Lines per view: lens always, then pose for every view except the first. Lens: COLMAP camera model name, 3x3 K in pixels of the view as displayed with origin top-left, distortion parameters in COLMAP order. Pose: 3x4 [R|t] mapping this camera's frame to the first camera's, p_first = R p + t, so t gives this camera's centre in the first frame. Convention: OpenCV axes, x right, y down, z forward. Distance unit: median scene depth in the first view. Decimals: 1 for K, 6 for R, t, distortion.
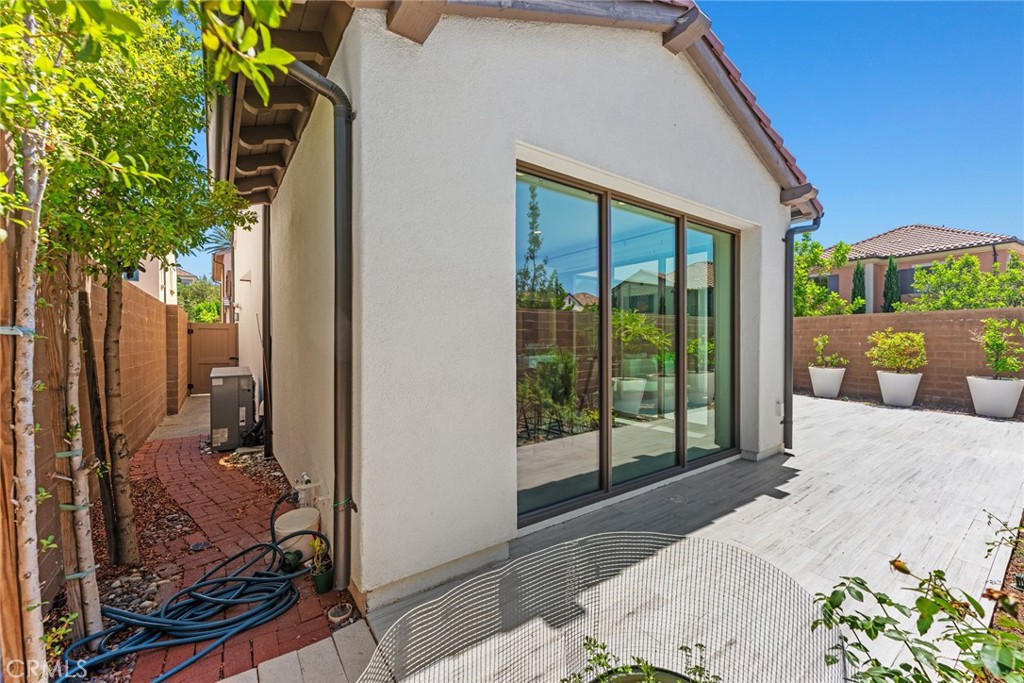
lens RADIAL K [[407.2, 0, 512.0], [0, 407.2, 341.5], [0, 0, 1]] dist [0.000363, -0.000298]
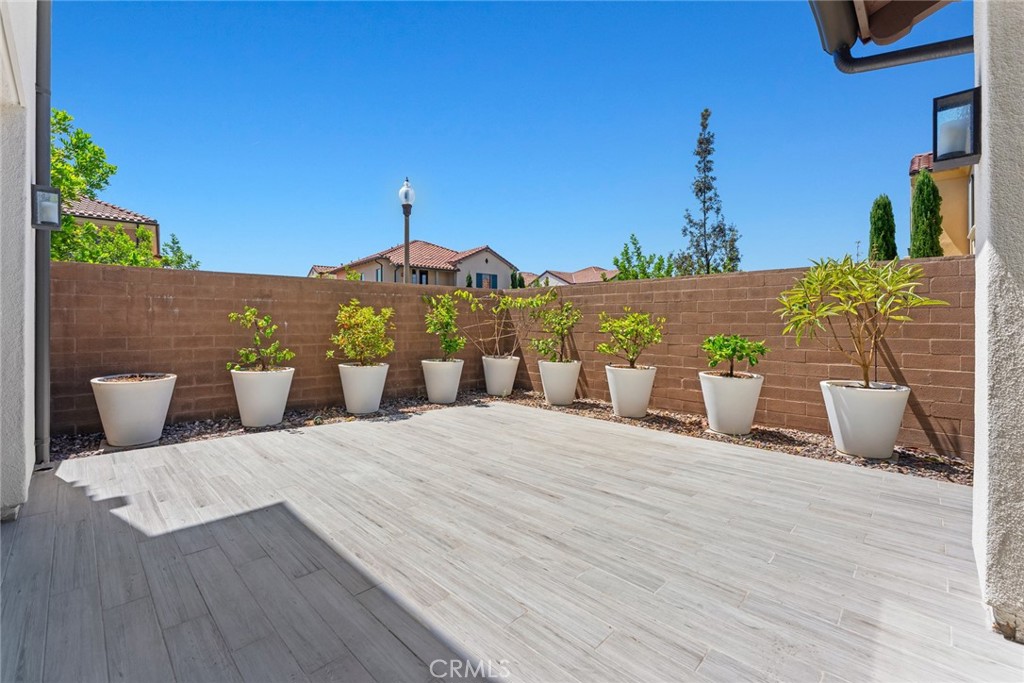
lens RADIAL K [[426.3, 0, 505.5], [0, 426.3, 324.3], [0, 0, 1]] dist [-0.000686, -0.000136]
pose [[-0.173733, 0.003837, 0.984785, 0.227837], [0.008424, 0.999962, -0.002410, 0.013037], [-0.984757, 0.007877, -0.173759, 1.045810]]
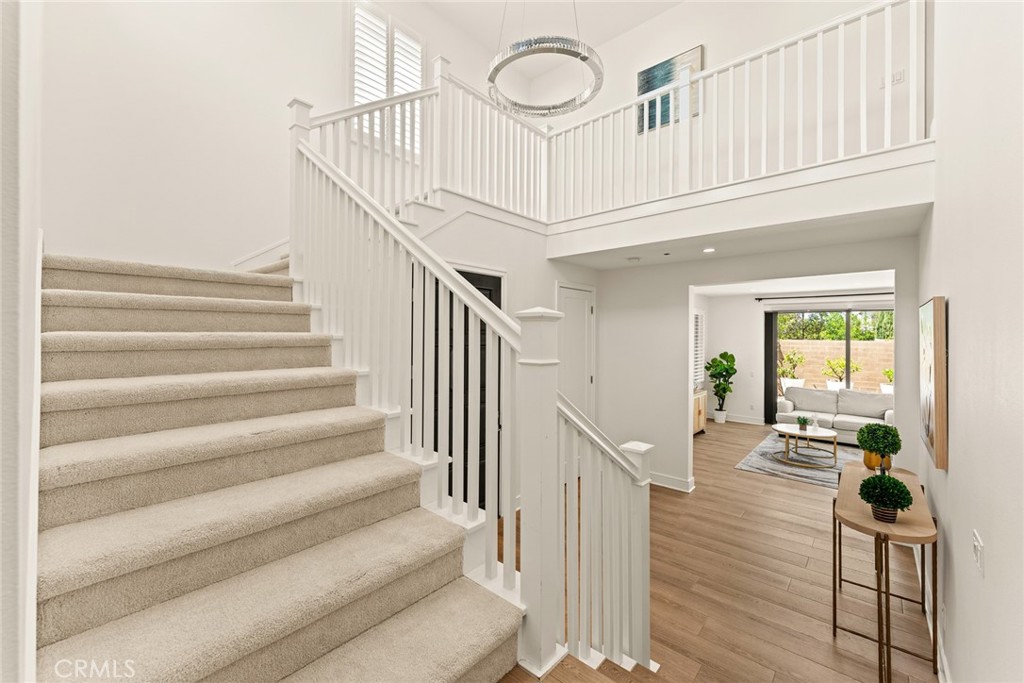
lens RADIAL K [[409.7, 0, 510.0], [0, 409.7, 337.2], [0, 0, 1]] dist [0.000690, -0.000010]
pose [[-0.219810, -0.003796, 0.975535, -0.423876], [-0.000397, 0.999993, 0.003802, -0.103168], [-0.975543, 0.000449, -0.219810, 2.458887]]
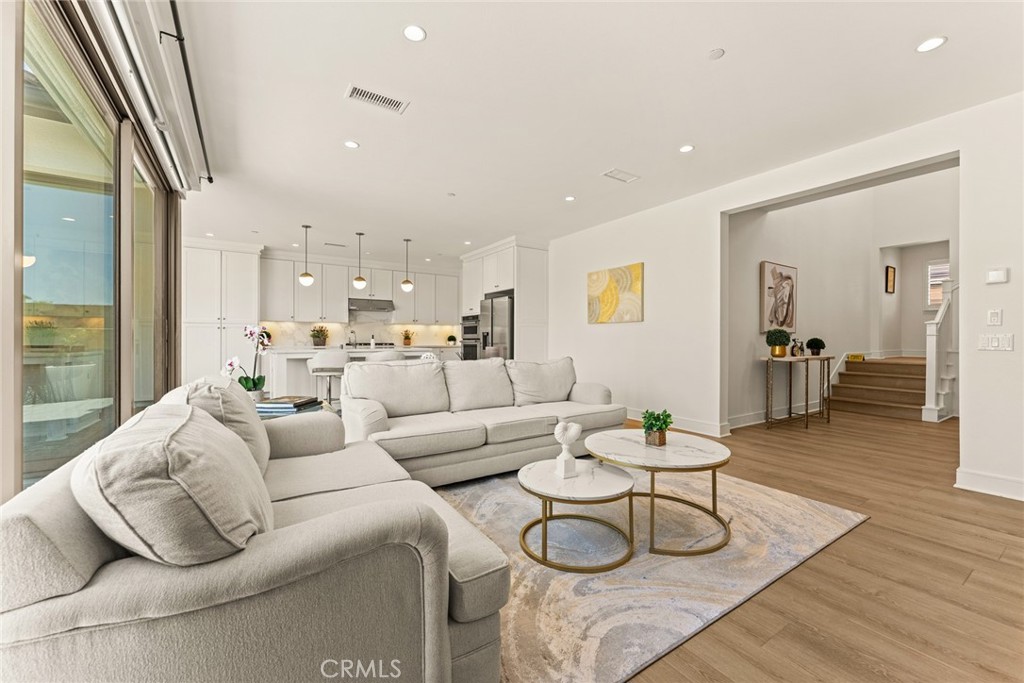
lens RADIAL K [[409.7, 0, 510.0], [0, 409.7, 337.2], [0, 0, 1]] dist [0.000690, -0.000010]
pose [[-0.042965, -0.001229, -0.999076, 0.651048], [-0.007175, 0.999974, -0.000921, 0.010467], [0.999051, 0.007129, -0.042972, 1.539501]]
